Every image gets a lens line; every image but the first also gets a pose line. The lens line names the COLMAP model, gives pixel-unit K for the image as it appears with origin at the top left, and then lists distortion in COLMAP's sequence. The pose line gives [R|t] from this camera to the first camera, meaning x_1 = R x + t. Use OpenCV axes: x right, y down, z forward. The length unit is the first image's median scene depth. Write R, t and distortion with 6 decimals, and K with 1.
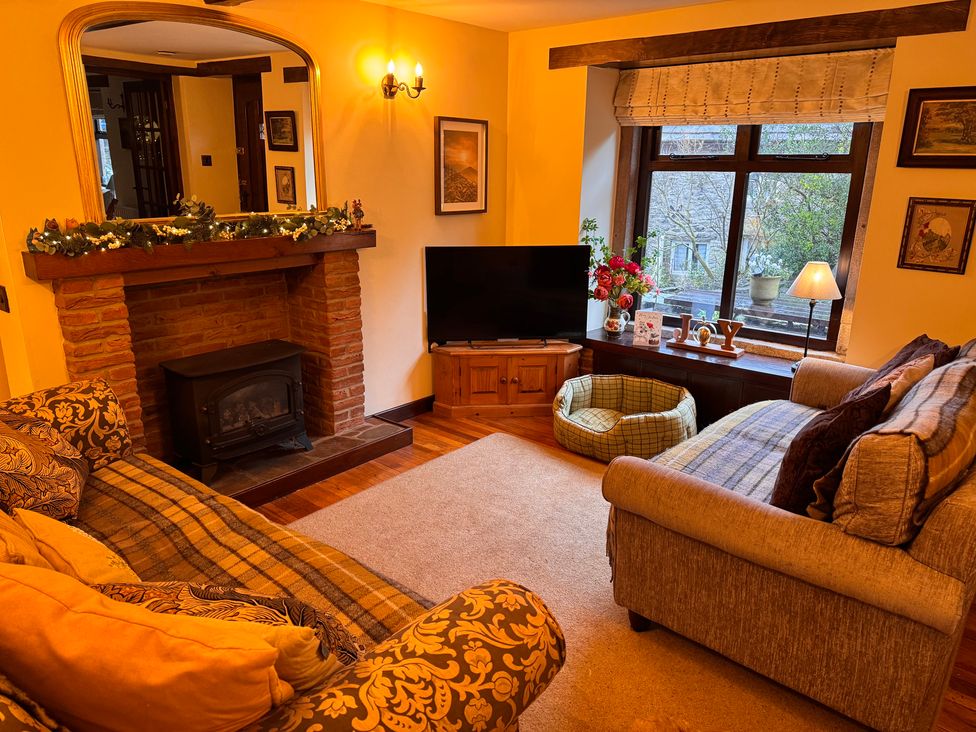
lens RADIAL K [[684.5, 0, 488.0], [0, 684.5, 366.0], [0, 0, 1]] dist [0.105793, -0.159305]
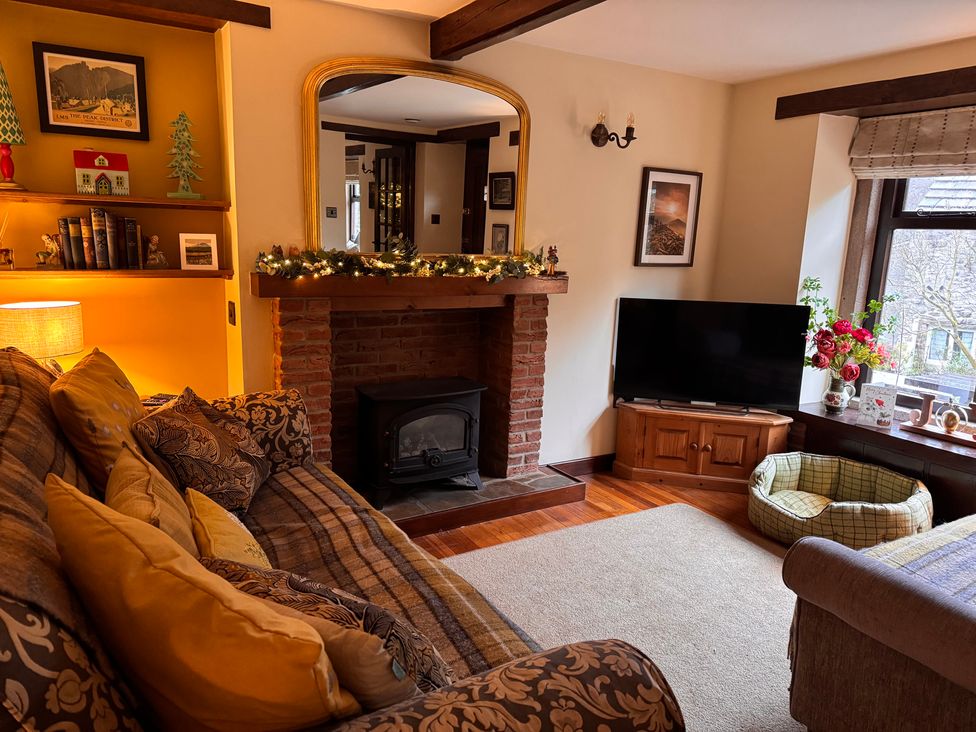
lens RADIAL K [[684.5, 0, 488.0], [0, 684.5, 366.0], [0, 0, 1]] dist [0.105793, -0.159305]
pose [[0.949376, 0.083910, -0.302729, 0.036923], [-0.114118, 0.989953, -0.083488, 0.026347], [0.292682, 0.113808, 0.949413, 0.043253]]
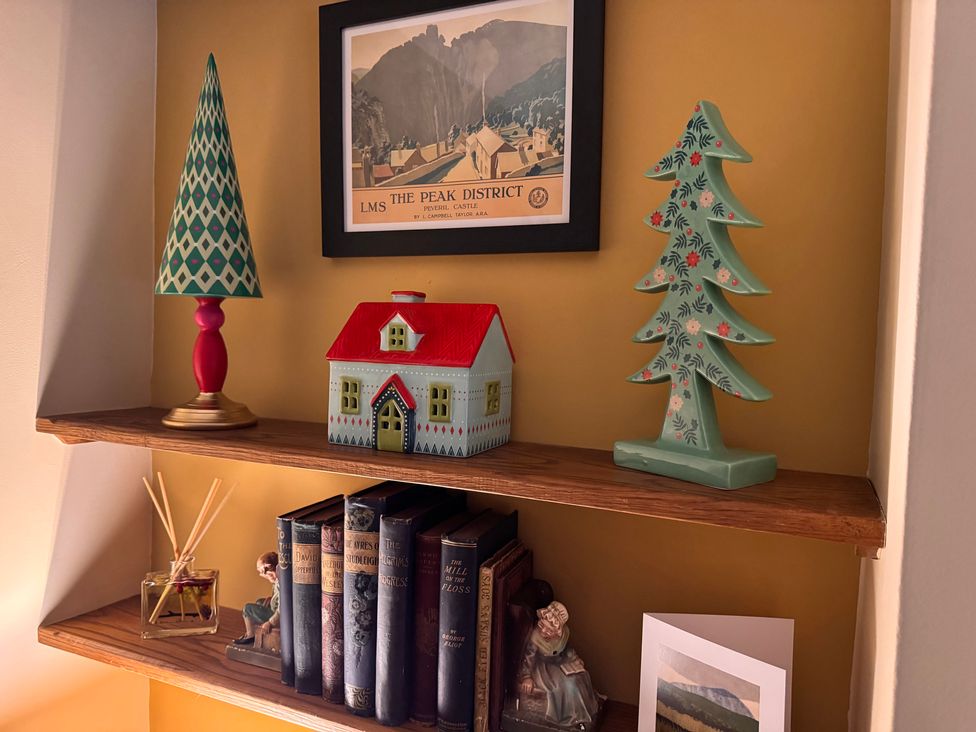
lens RADIAL K [[684.5, 0, 488.0], [0, 684.5, 366.0], [0, 0, 1]] dist [0.105793, -0.159305]
pose [[0.268243, 0.041247, -0.962468, -0.367956], [-0.296337, 0.954173, -0.041698, -0.183589], [0.916641, 0.296400, 0.268173, 0.546719]]
